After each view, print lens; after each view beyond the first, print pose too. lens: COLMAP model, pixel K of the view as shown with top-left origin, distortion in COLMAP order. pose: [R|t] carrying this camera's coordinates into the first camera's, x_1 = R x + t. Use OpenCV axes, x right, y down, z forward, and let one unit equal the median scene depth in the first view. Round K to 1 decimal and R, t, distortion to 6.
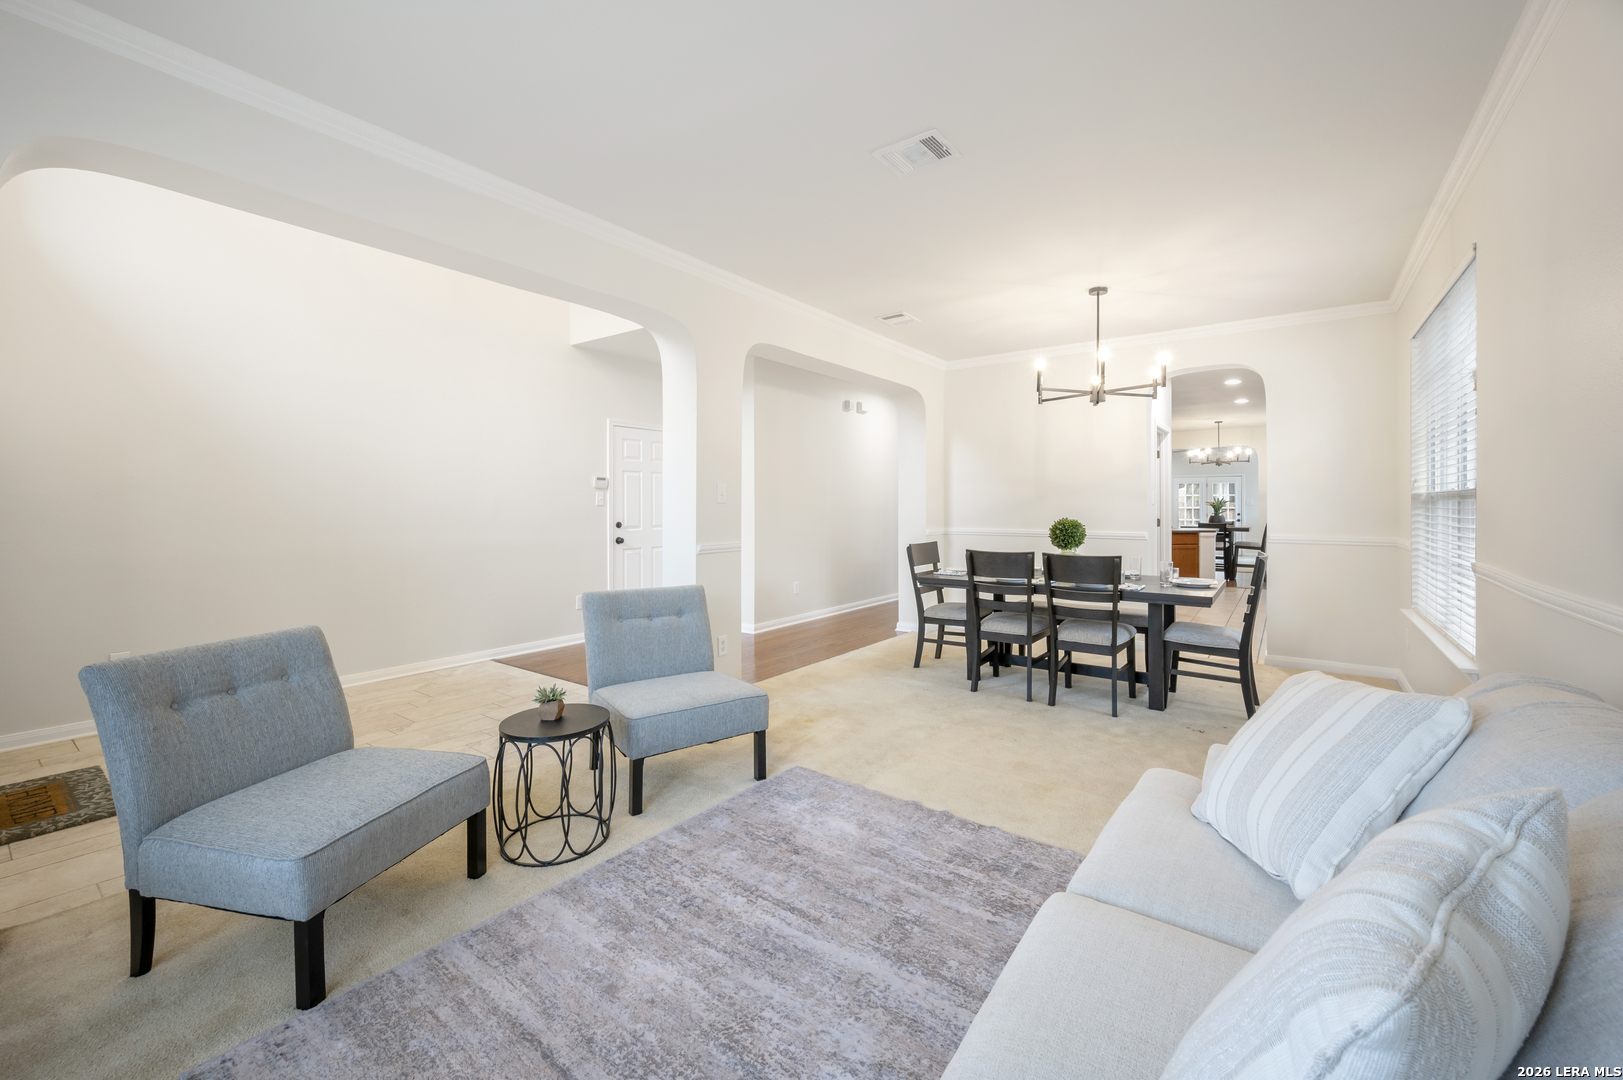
lens RADIAL K [[645.5, 0, 837.5], [0, 645.5, 509.3], [0, 0, 1]] dist [0.000354, -0.000069]
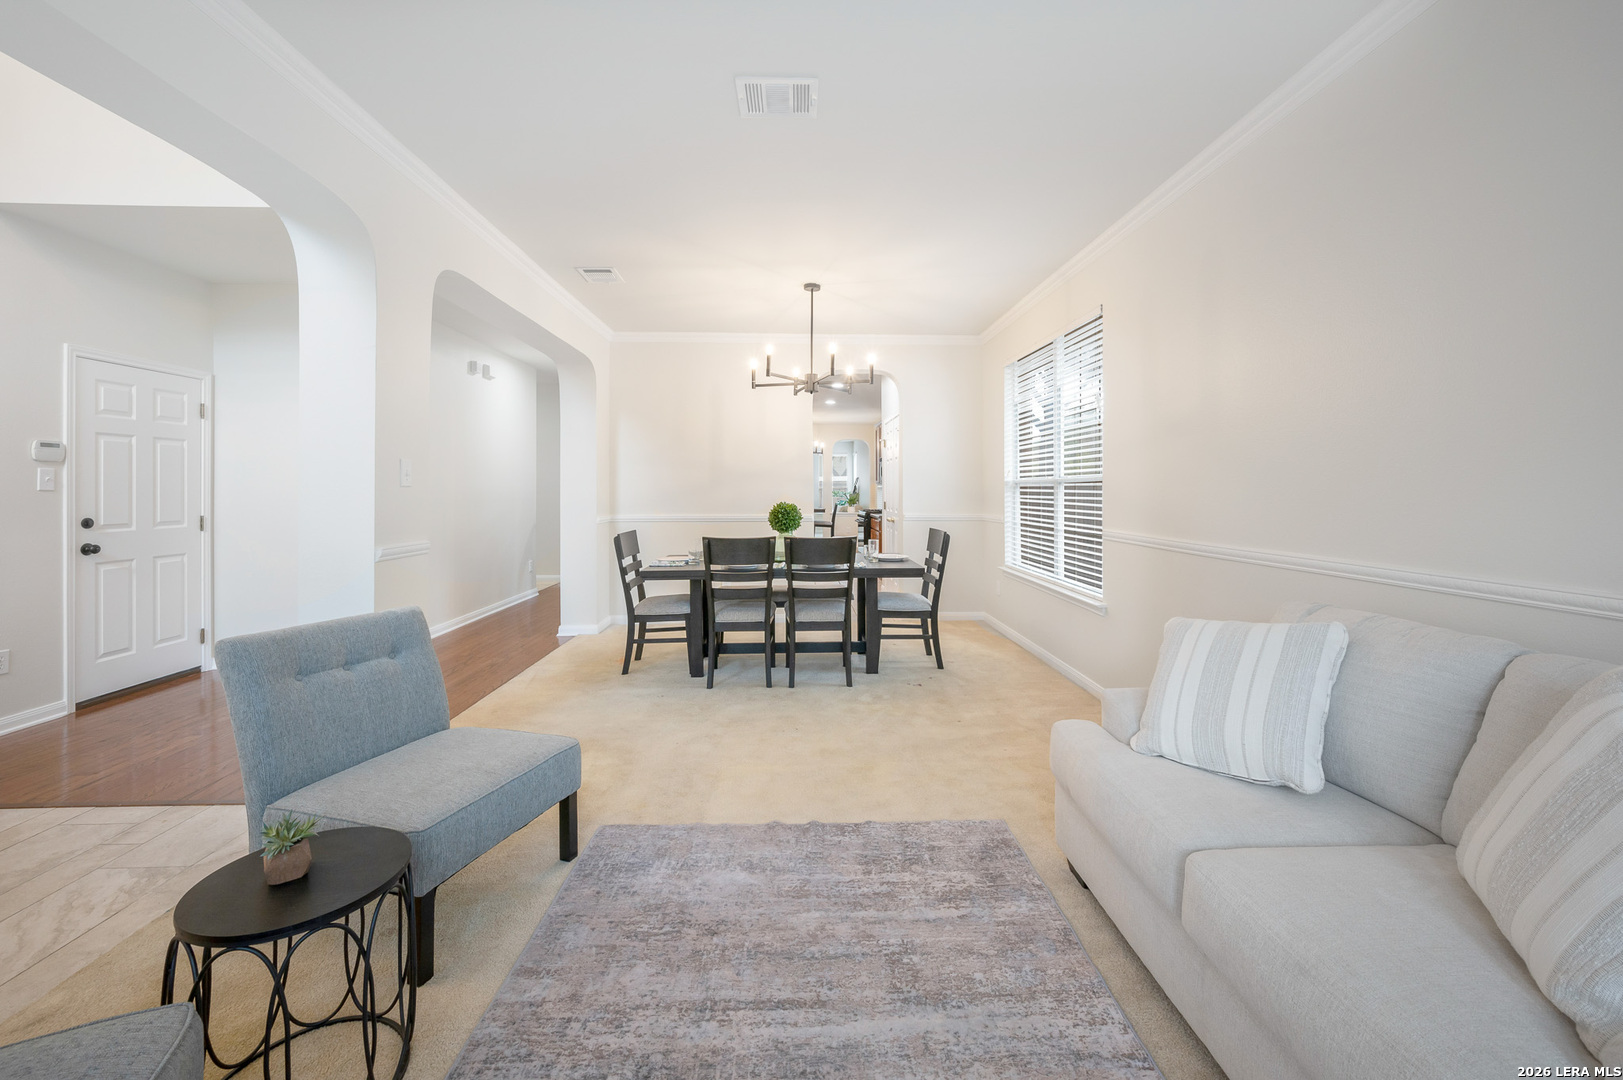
lens RADIAL K [[644.3, 0, 818.1], [0, 644.3, 488.7], [0, 0, 1]] dist [-0.001958, -0.000265]
pose [[0.791451, 0.000461, 0.611232, -0.341822], [0.004915, 0.999963, -0.007119, -0.000198], [-0.611213, 0.008639, 0.791419, 0.233173]]
